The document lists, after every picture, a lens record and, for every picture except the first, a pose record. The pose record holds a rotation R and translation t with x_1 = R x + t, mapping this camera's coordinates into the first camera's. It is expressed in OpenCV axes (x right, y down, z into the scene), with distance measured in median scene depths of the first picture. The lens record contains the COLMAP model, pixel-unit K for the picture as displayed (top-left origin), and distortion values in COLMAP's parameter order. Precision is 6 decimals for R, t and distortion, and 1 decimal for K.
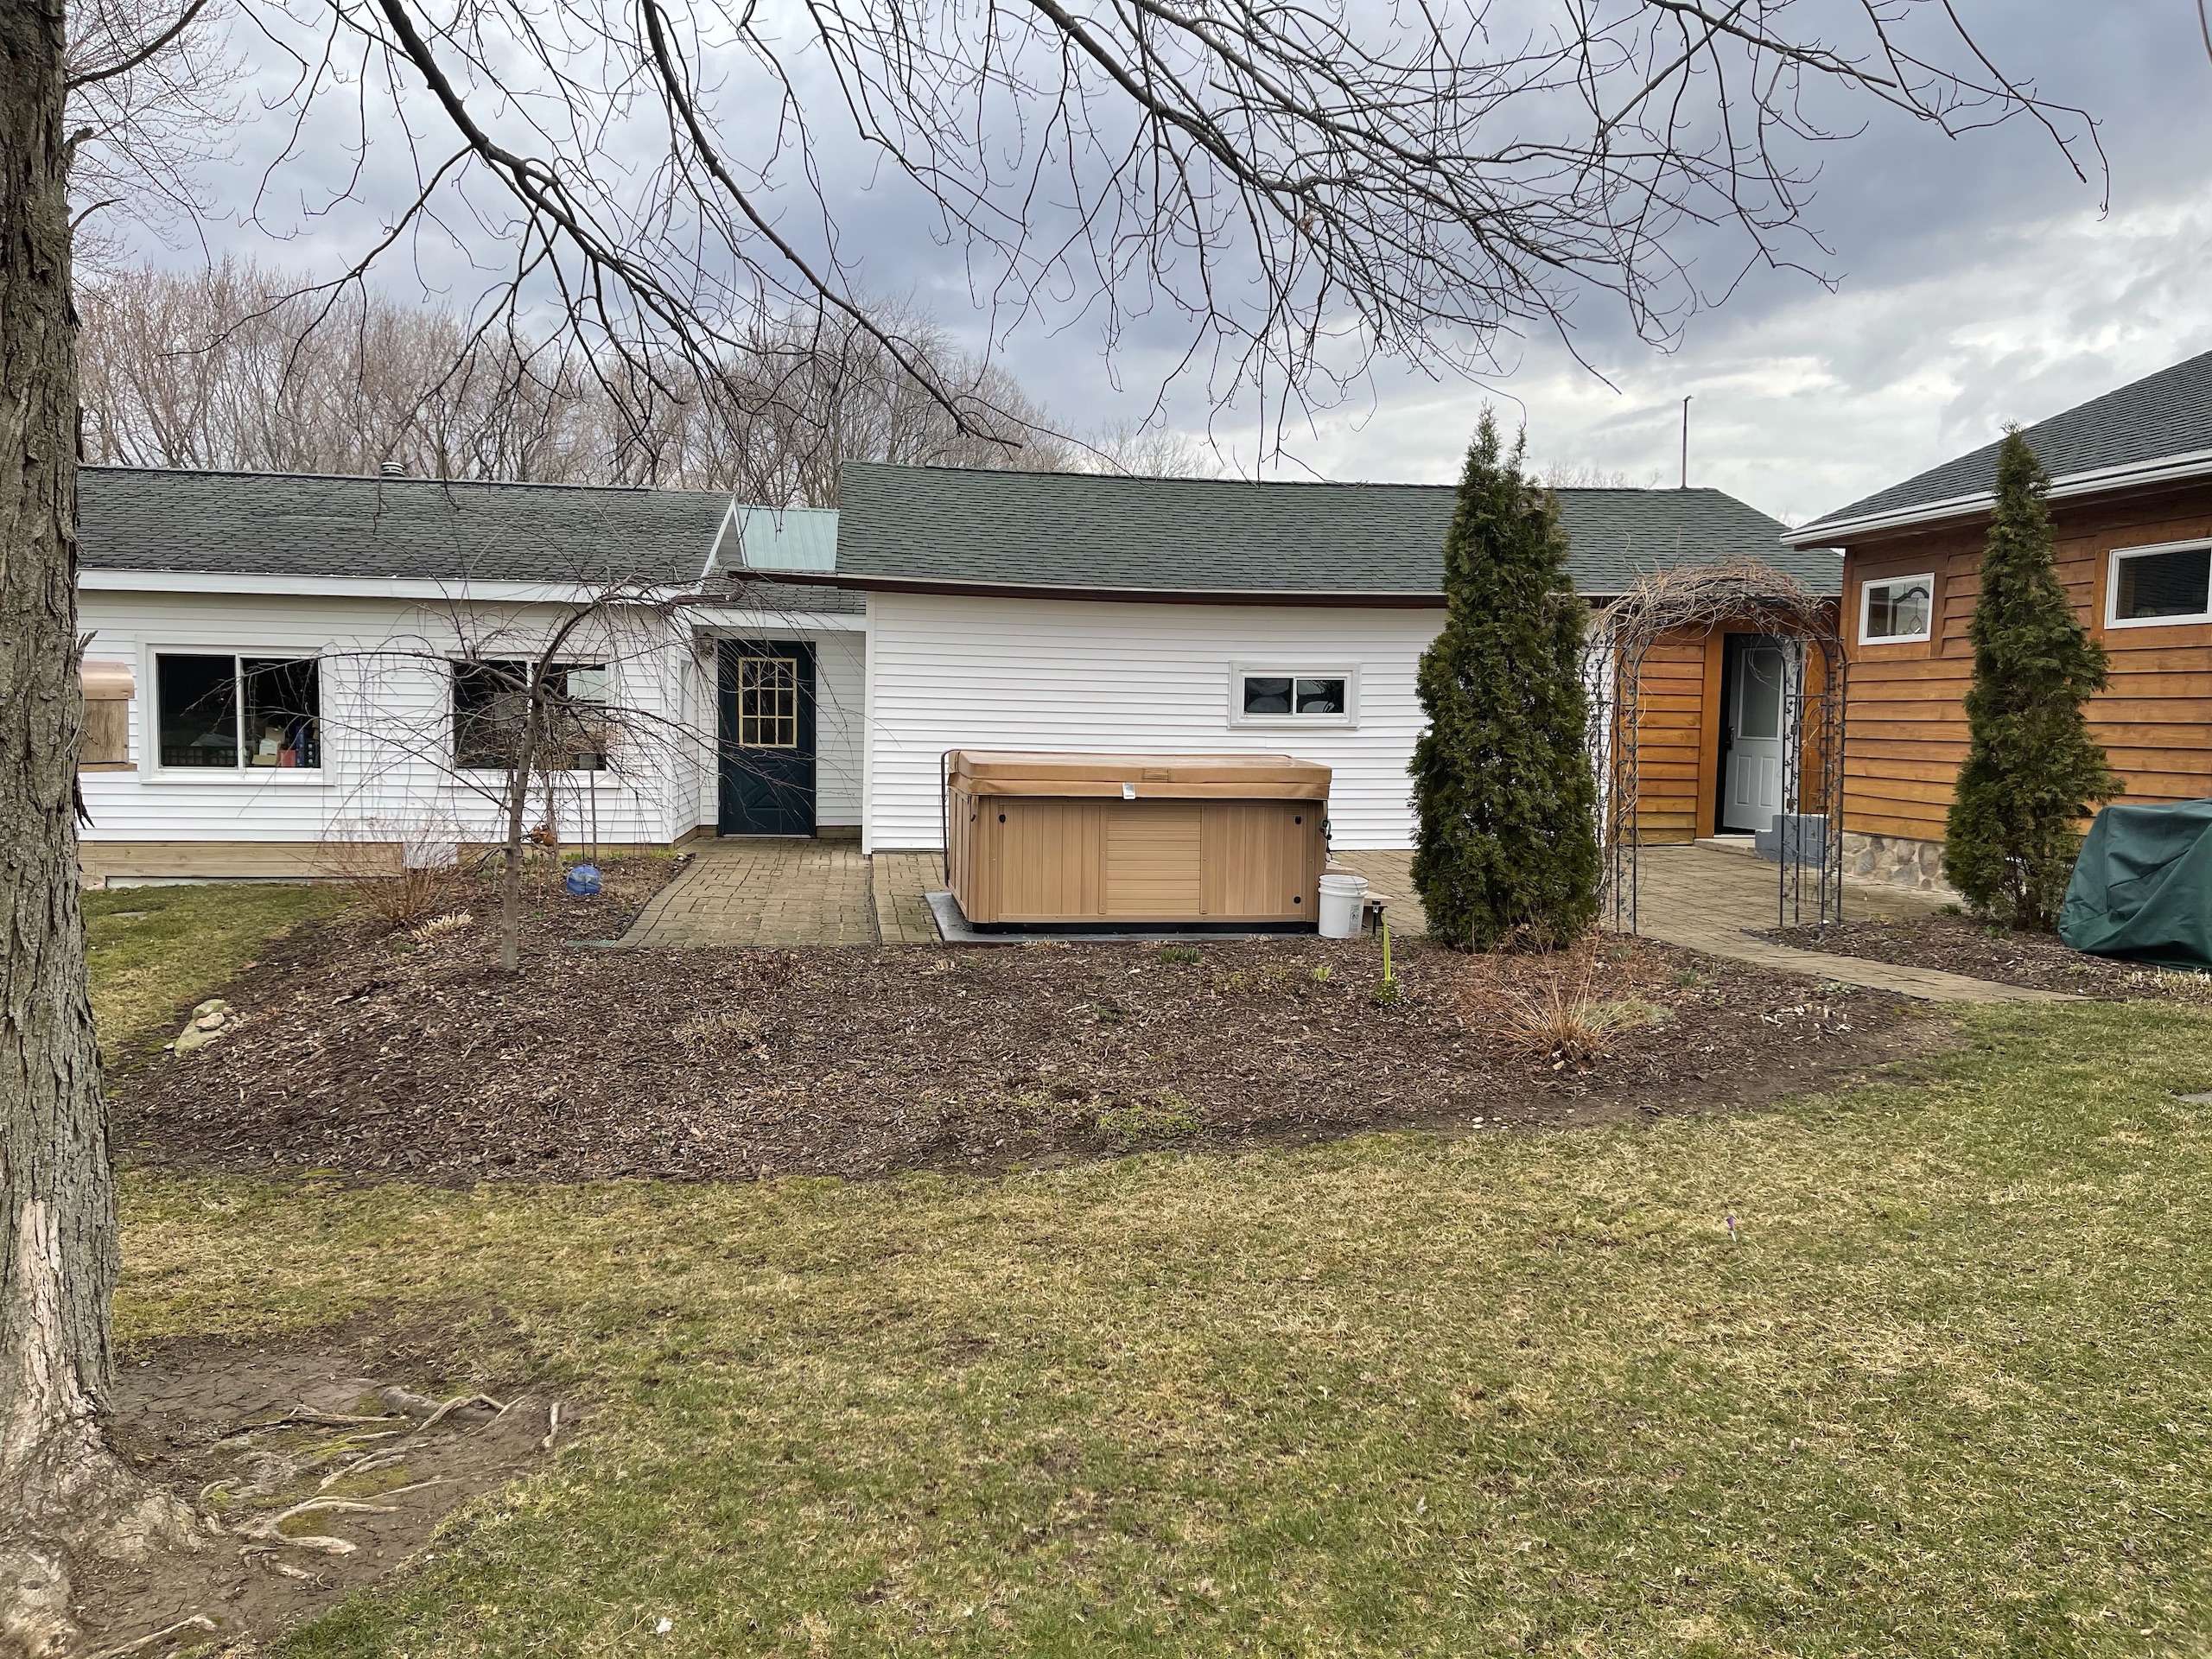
lens RADIAL K [[1668.2, 0, 1107.9], [0, 1668.2, 831.2], [0, 0, 1]] dist [0.075089, -0.093323]
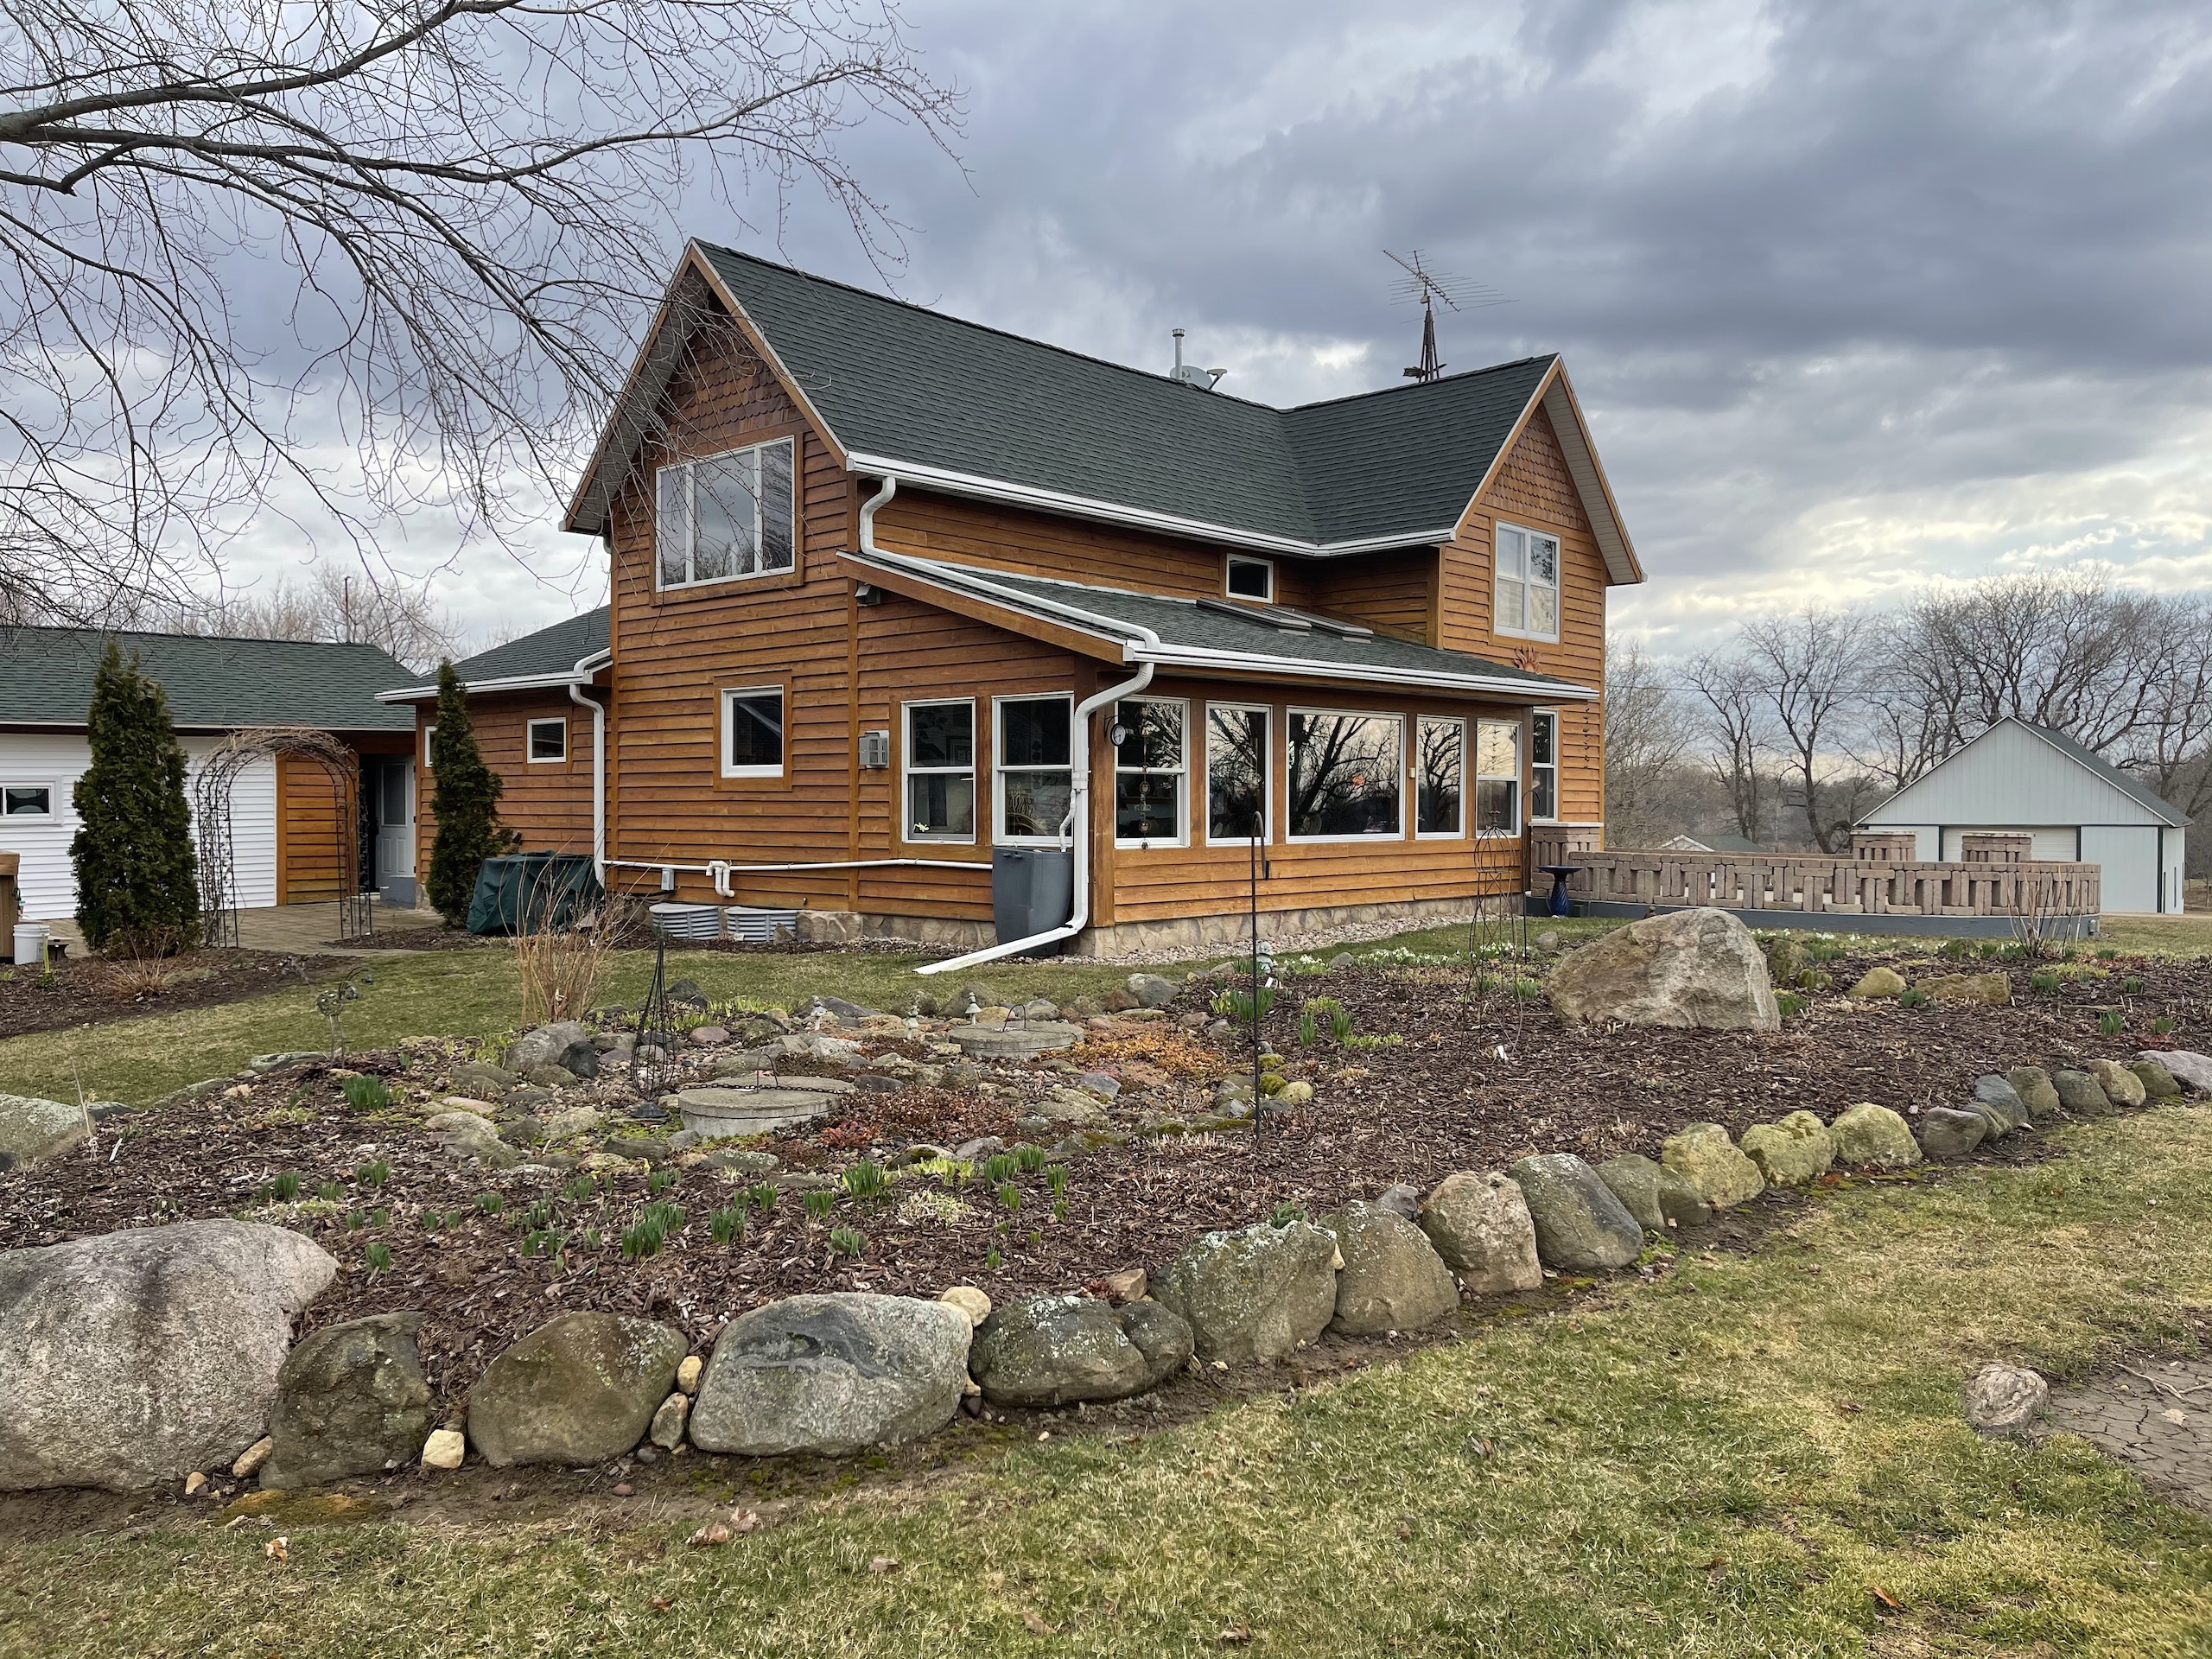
lens RADIAL K [[1668.2, 0, 1115.7], [0, 1668.2, 833.3], [0, 0, 1]] dist [0.075089, -0.093323]
pose [[0.785154, -0.028311, 0.618652, -0.037390], [0.058285, 0.997899, -0.028305, 0.048508], [-0.616551, 0.058282, 0.785155, -0.888649]]
